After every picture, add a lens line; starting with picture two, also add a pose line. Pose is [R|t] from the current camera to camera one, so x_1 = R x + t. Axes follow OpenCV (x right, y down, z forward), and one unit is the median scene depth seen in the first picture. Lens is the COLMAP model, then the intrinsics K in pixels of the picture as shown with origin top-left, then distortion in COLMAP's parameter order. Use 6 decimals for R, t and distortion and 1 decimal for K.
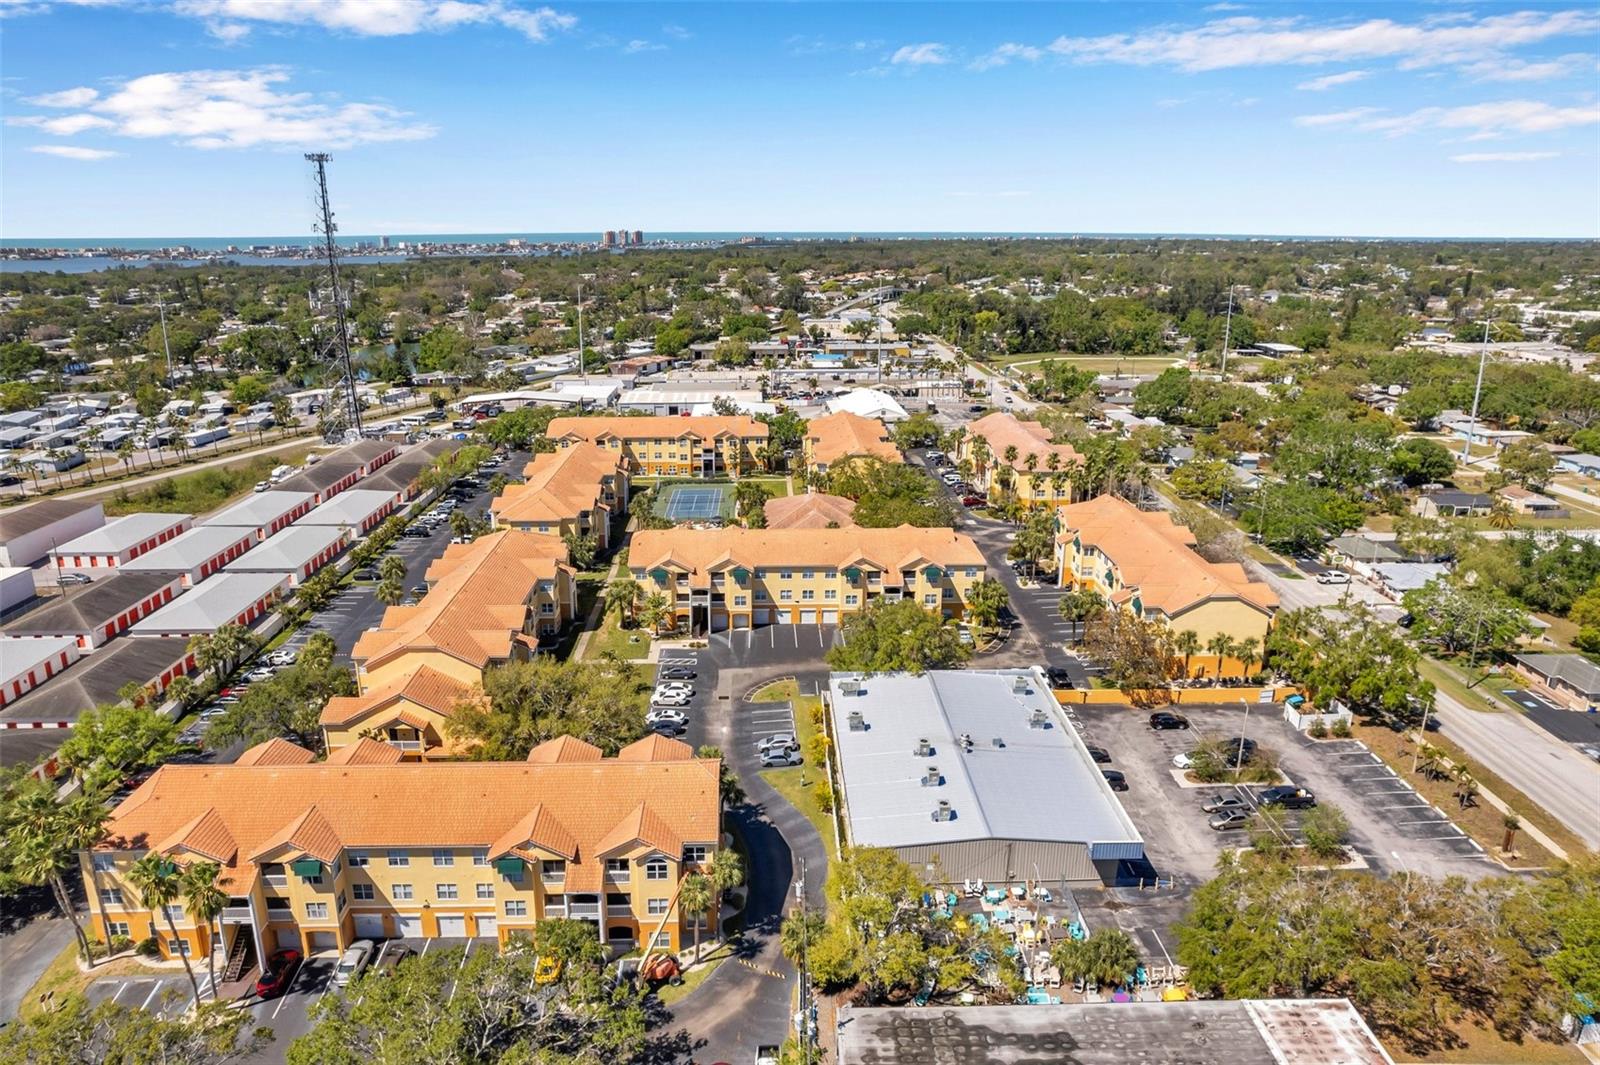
lens RADIAL K [[1032.0, 0, 796.2], [0, 1032.0, 535.7], [0, 0, 1]] dist [-0.071307, 0.060510]
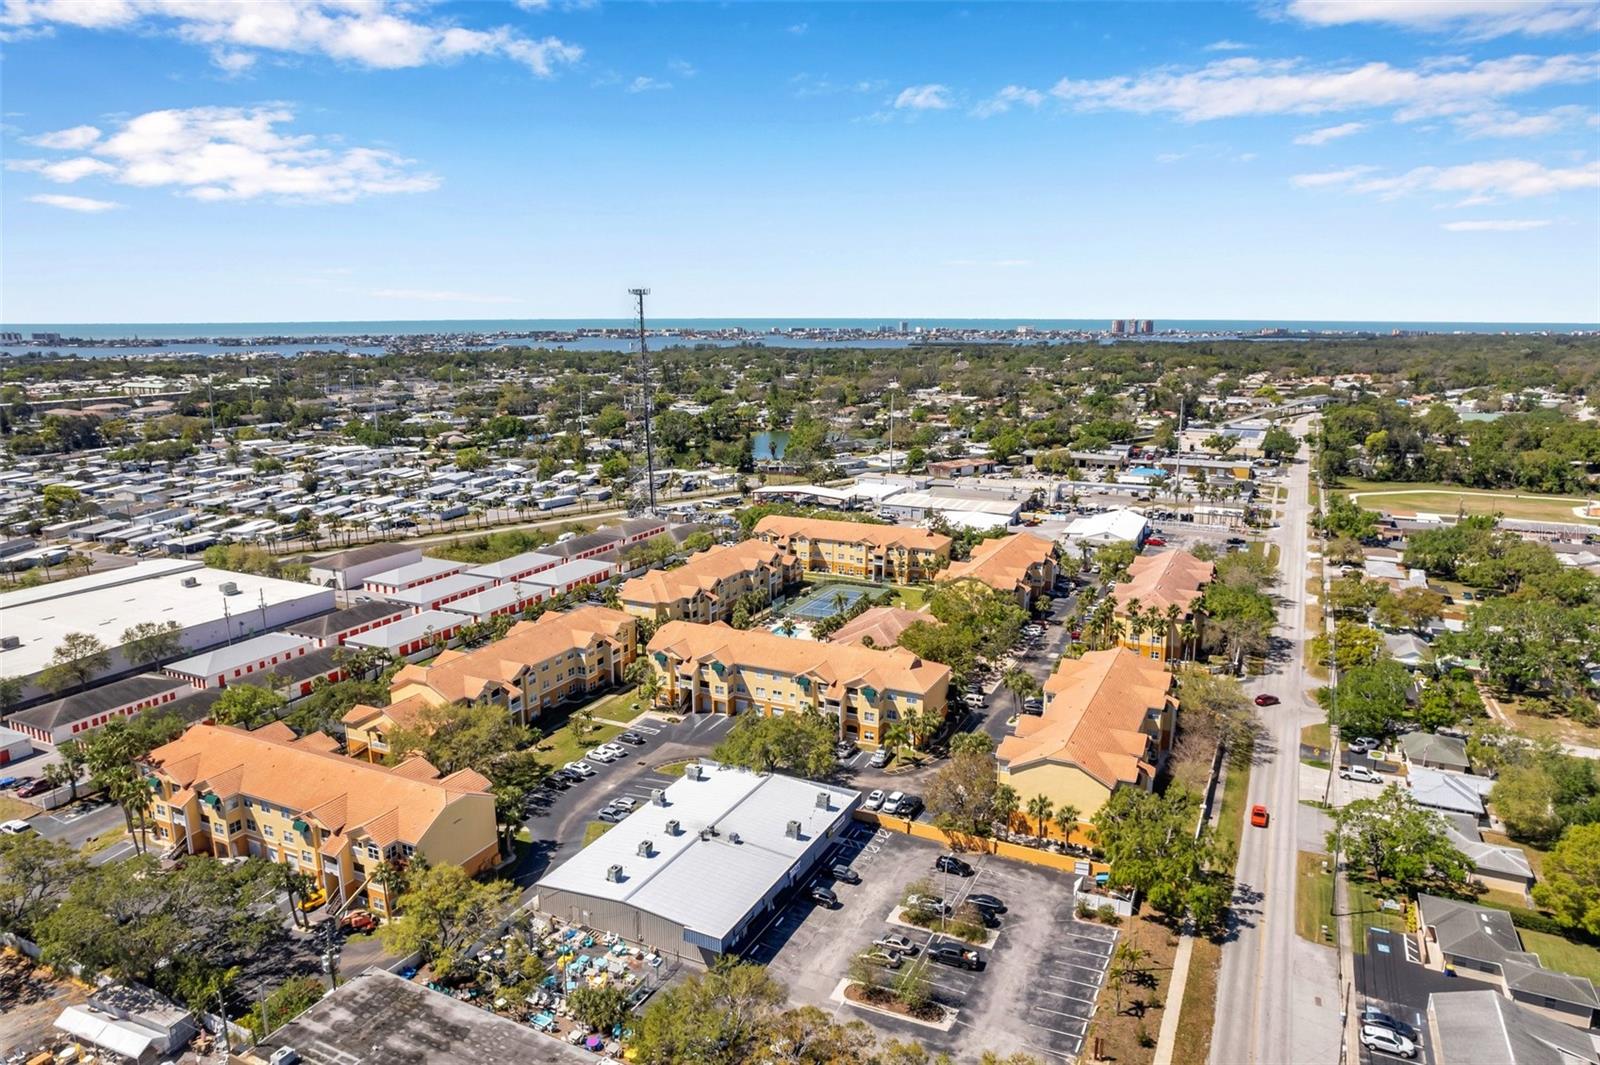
lens RADIAL K [[1032.4, 0, 814.4], [0, 1032.4, 549.7], [0, 0, 1]] dist [-0.077208, 0.069196]
pose [[0.891453, 0.102361, -0.441399, 0.335704], [-0.131193, 0.990732, -0.035205, -0.042340], [0.433704, 0.089292, 0.896620, -0.016288]]
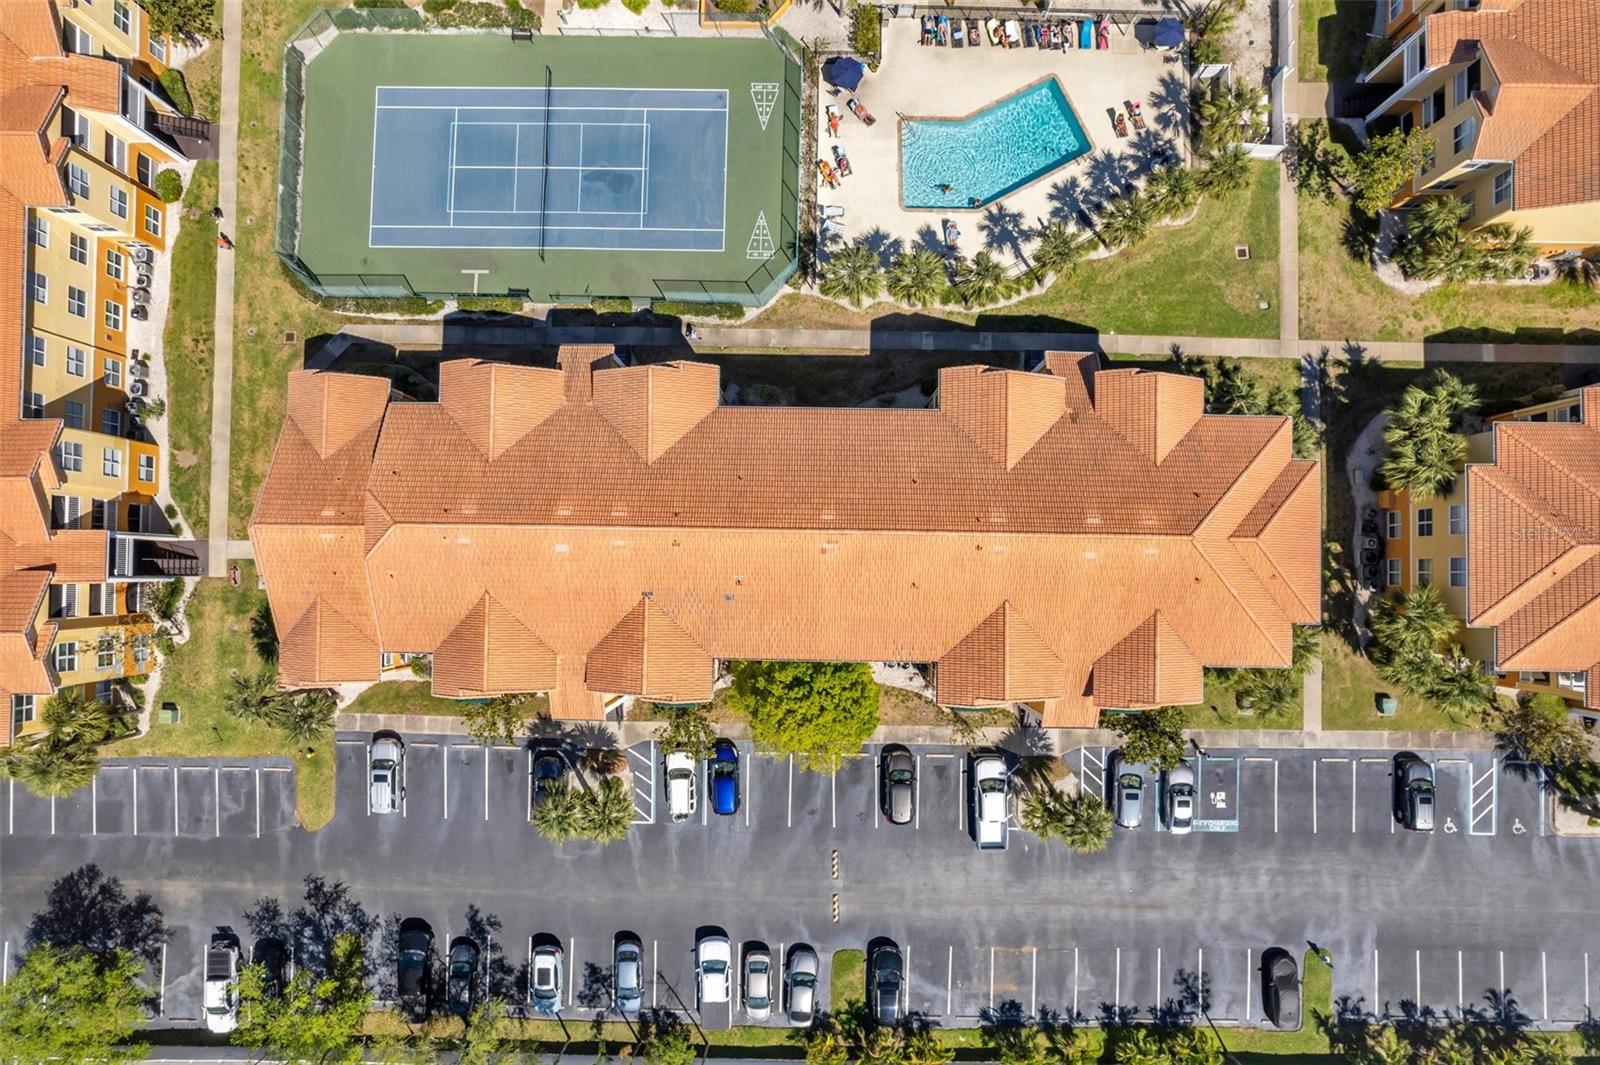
lens RADIAL K [[1032.4, 0, 814.4], [0, 1032.4, 549.7], [0, 0, 1]] dist [-0.077208, 0.069196]
pose [[0.047506, -0.998458, 0.028713, -0.195669], [0.291175, 0.041340, 0.955776, -0.265320], [-0.955489, -0.037045, 0.292690, 0.752014]]
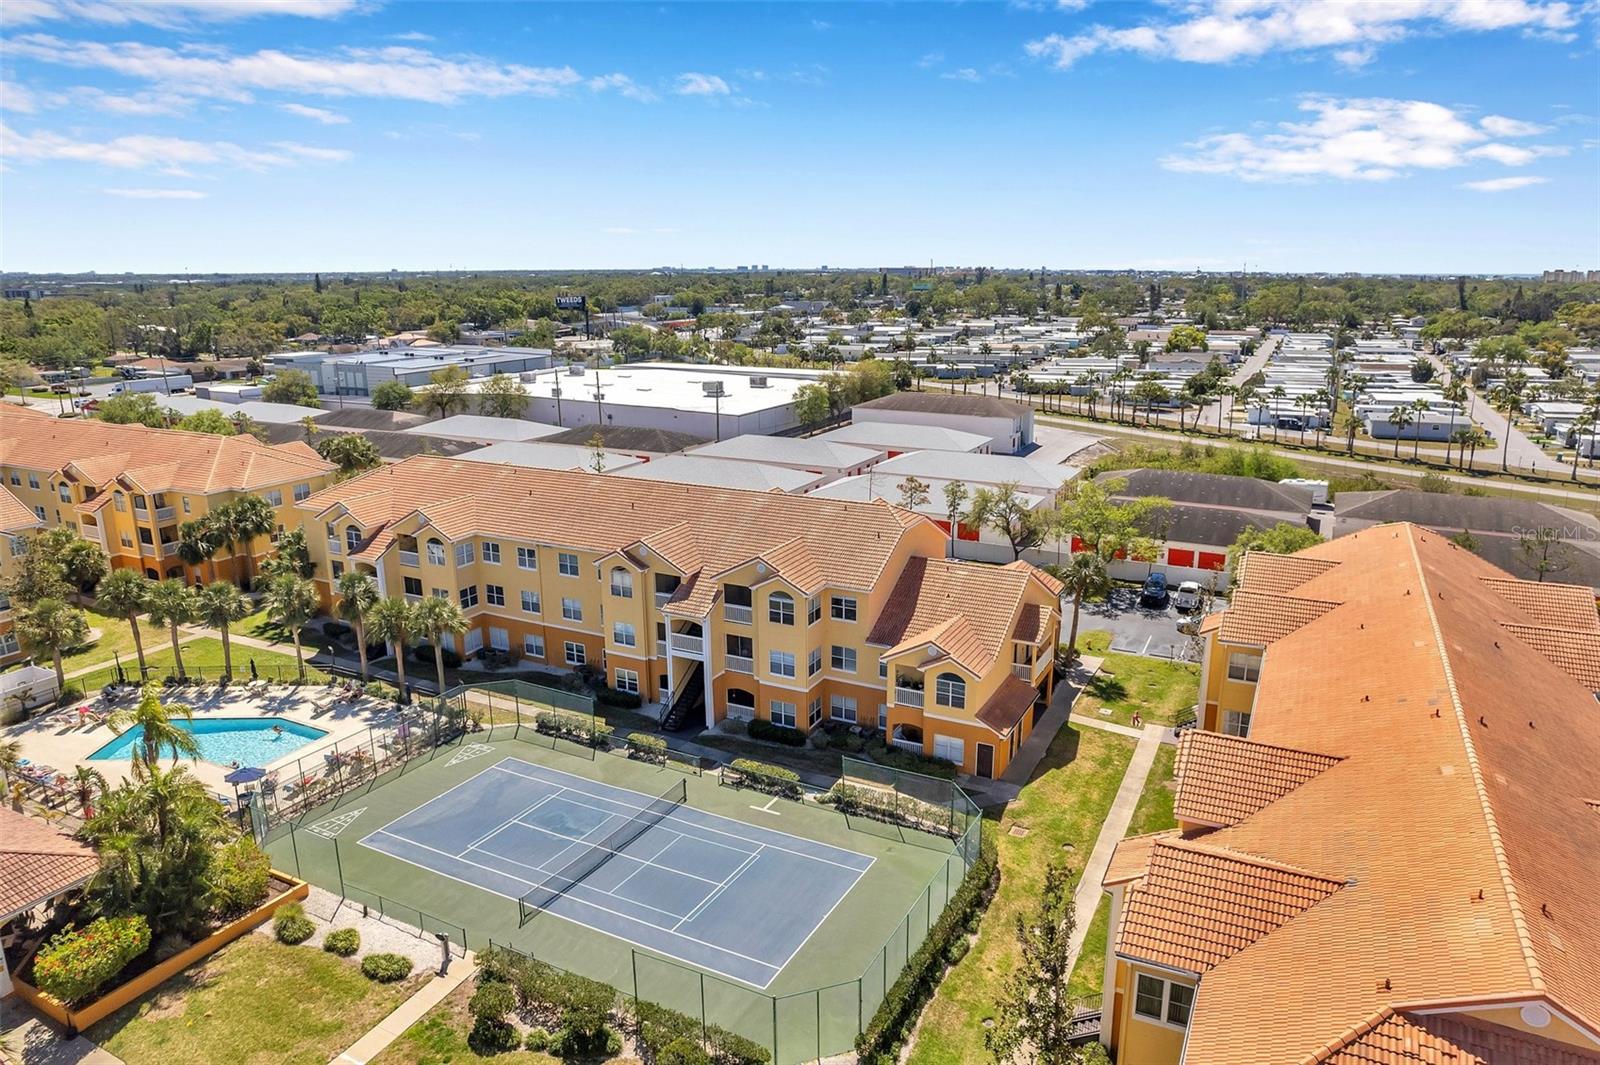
lens RADIAL K [[1041.7, 0, 821.9], [0, 1041.7, 523.0], [0, 0, 1]] dist [-0.078501, 0.062410]
pose [[-0.475864, 0.213449, -0.853225, 0.052897], [-0.250784, 0.896902, 0.364244, -0.173259], [0.843007, 0.387306, -0.373274, 0.990852]]
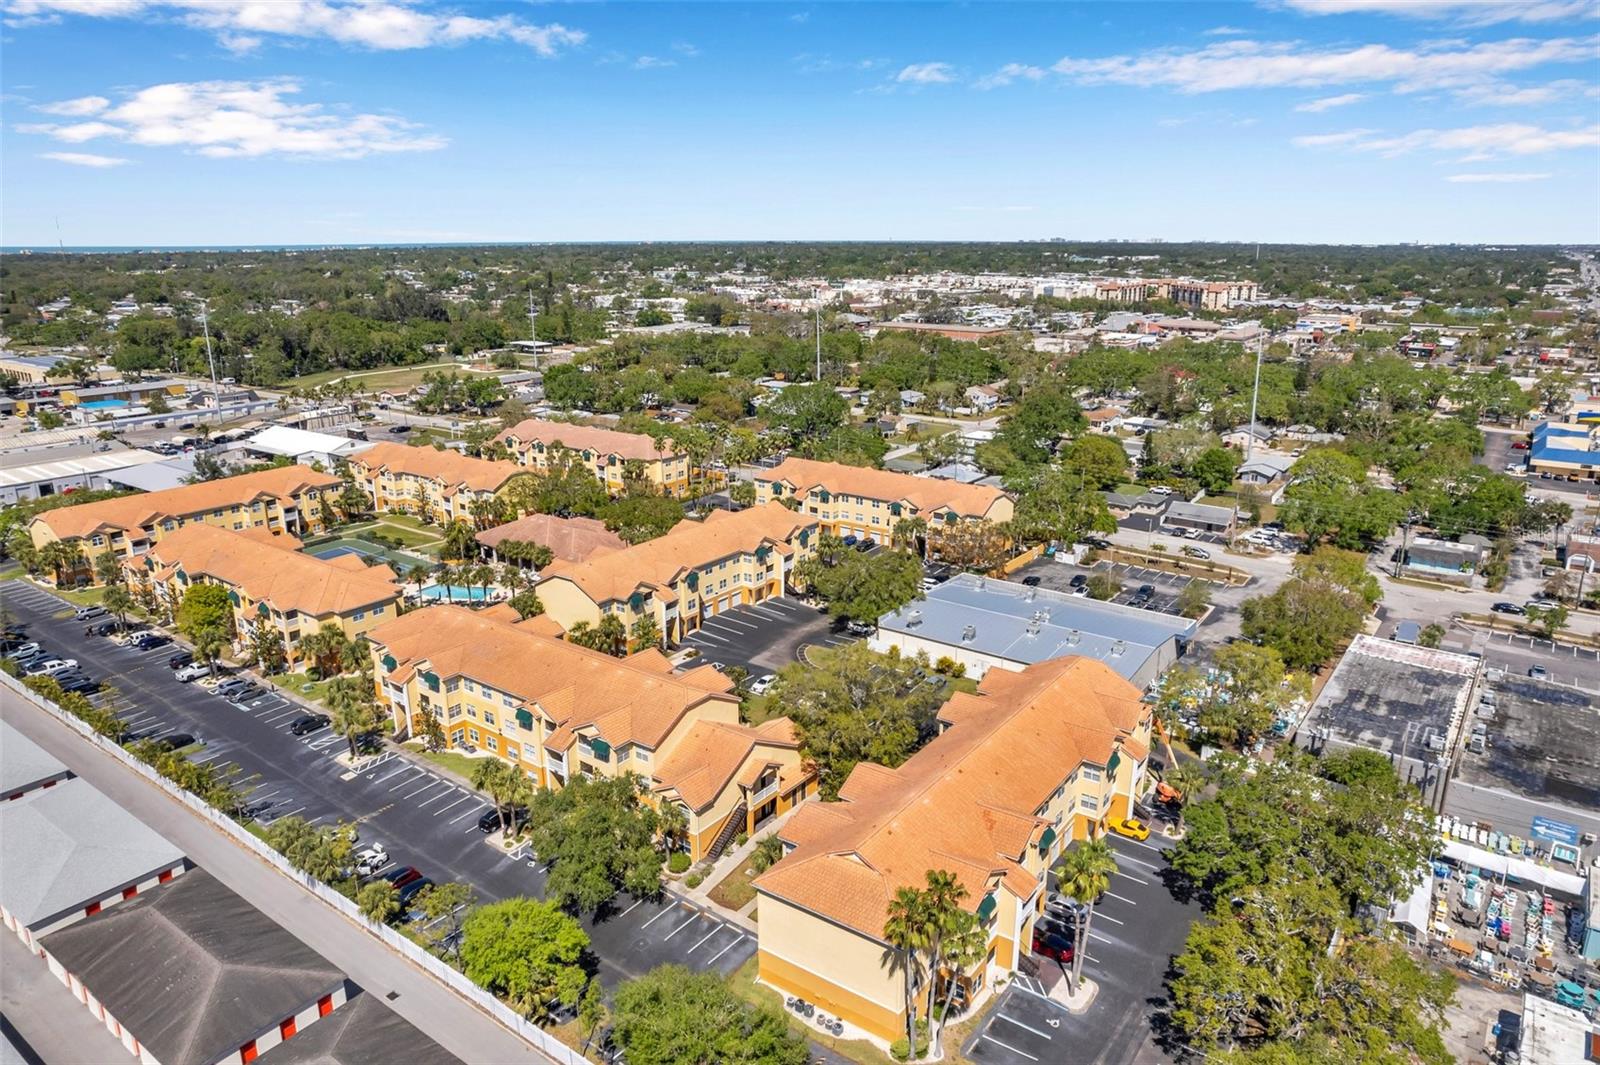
lens RADIAL K [[1045.4, 0, 809.1], [0, 1045.4, 543.7], [0, 0, 1]] dist [-0.074678, 0.065211]
pose [[0.613831, -0.225654, 0.756500, -0.461048], [0.228105, 0.968100, 0.103684, -0.046150], [-0.755764, 0.108917, 0.645723, 0.145469]]
